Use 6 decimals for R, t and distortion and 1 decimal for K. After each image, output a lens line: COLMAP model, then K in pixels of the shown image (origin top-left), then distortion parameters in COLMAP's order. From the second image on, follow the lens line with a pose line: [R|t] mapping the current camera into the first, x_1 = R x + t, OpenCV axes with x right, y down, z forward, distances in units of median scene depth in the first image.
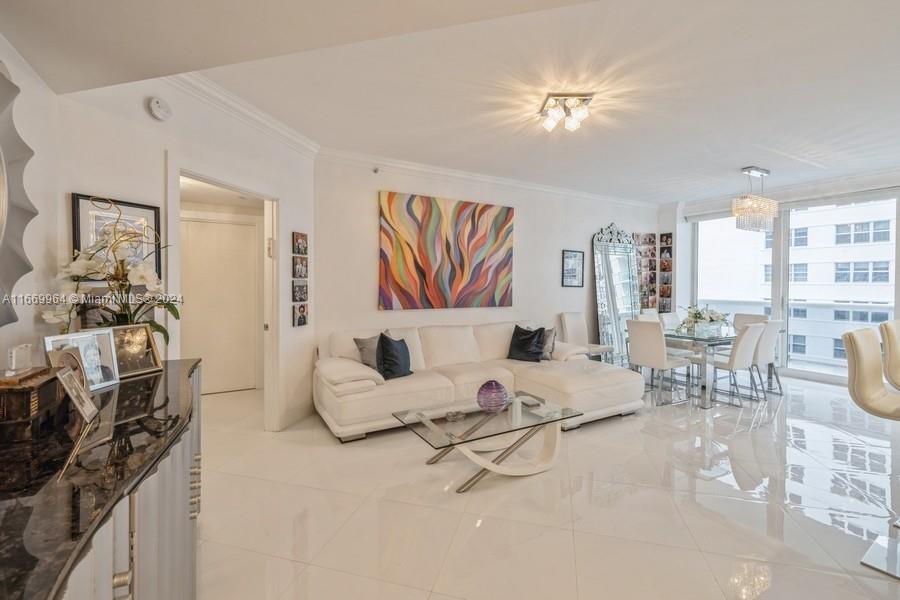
lens RADIAL K [[395.2, 0, 447.2], [0, 395.2, 291.7], [0, 0, 1]] dist [0.008915, -0.001029]
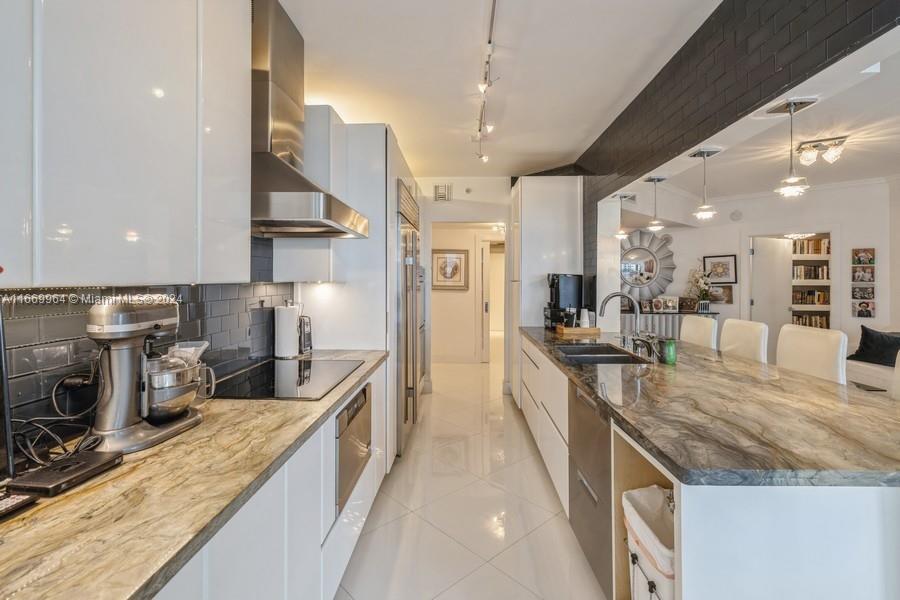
lens RADIAL K [[422.5, 0, 445.7], [0, 422.5, 279.5], [0, 0, 1]] dist [-0.002277, -0.000837]
pose [[-0.534786, -0.003431, -0.844981, 1.311245], [-0.019339, 0.999780, 0.008180, -0.021978], [0.844766, 0.020716, -0.534734, 0.460013]]
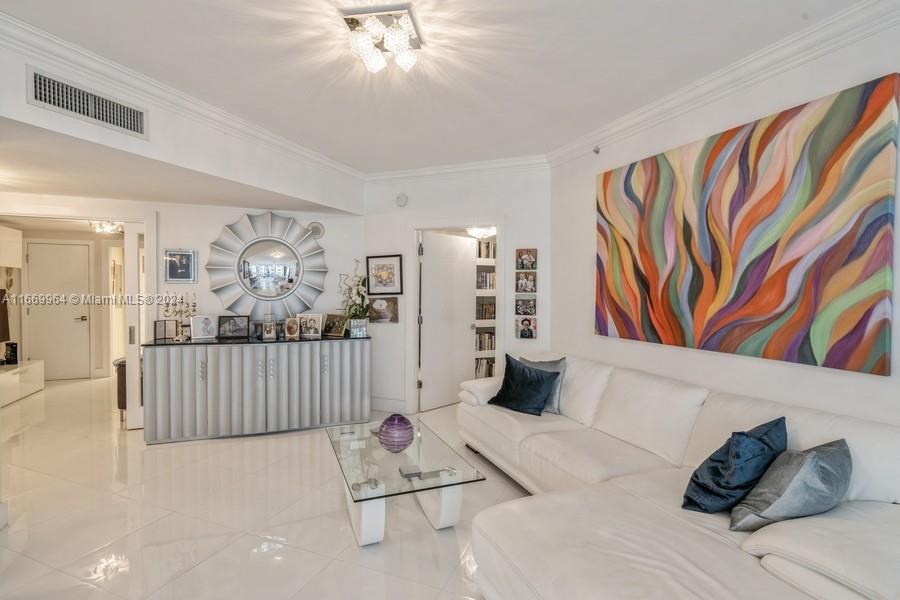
lens RADIAL K [[438.3, 0, 451.0], [0, 438.3, 299.0], [0, 0, 1]] dist [0.004778, 0.000708]
pose [[-0.124745, 0.016218, -0.992056, 0.646076], [-0.025049, 0.999496, 0.019489, -0.028515], [0.991873, 0.027281, -0.124276, 0.773310]]
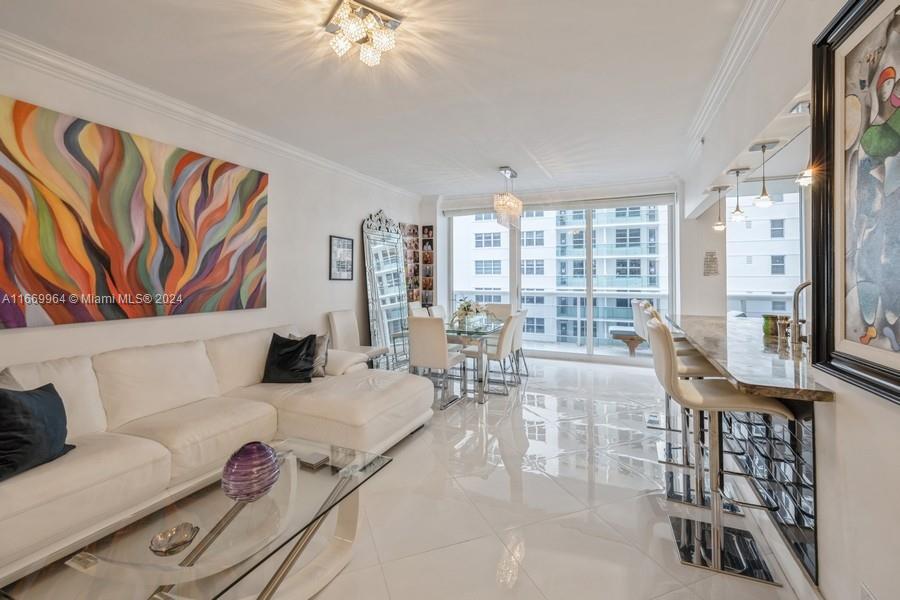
lens RADIAL K [[395.2, 0, 444.7], [0, 395.2, 274.9], [0, 0, 1]] dist [0.008915, -0.001029]
pose [[0.808643, -0.000820, 0.588300, -0.000427], [0.014860, 0.999708, -0.019033, -0.004996], [-0.588112, 0.024133, 0.808419, 0.234995]]
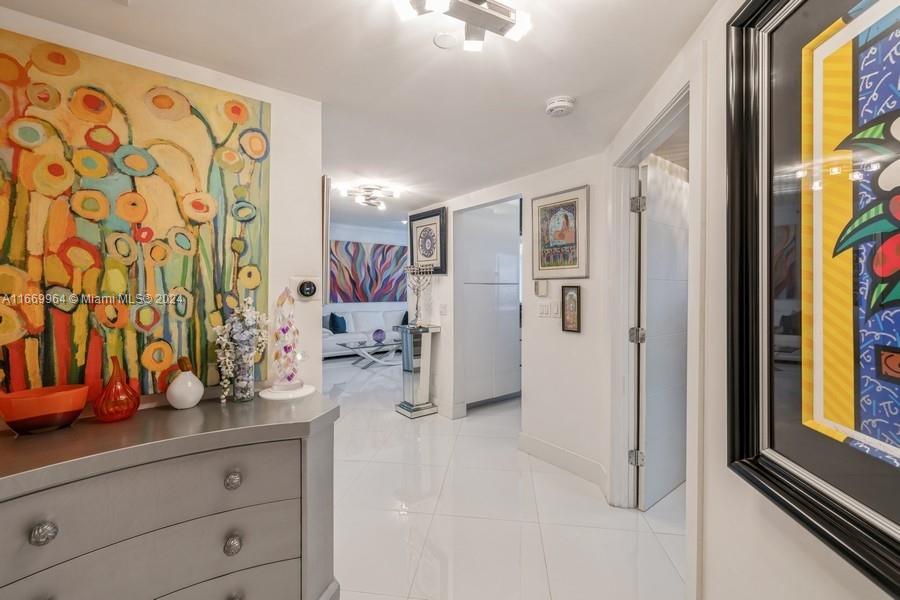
lens RADIAL K [[395.2, 0, 452.1], [0, 395.2, 294.0], [0, 0, 1]] dist [0.008915, -0.001029]
pose [[0.990728, -0.002818, 0.135831, 0.140023], [0.003178, 0.999992, -0.002439, 0.009754], [-0.135823, 0.002848, 0.990729, -0.901391]]
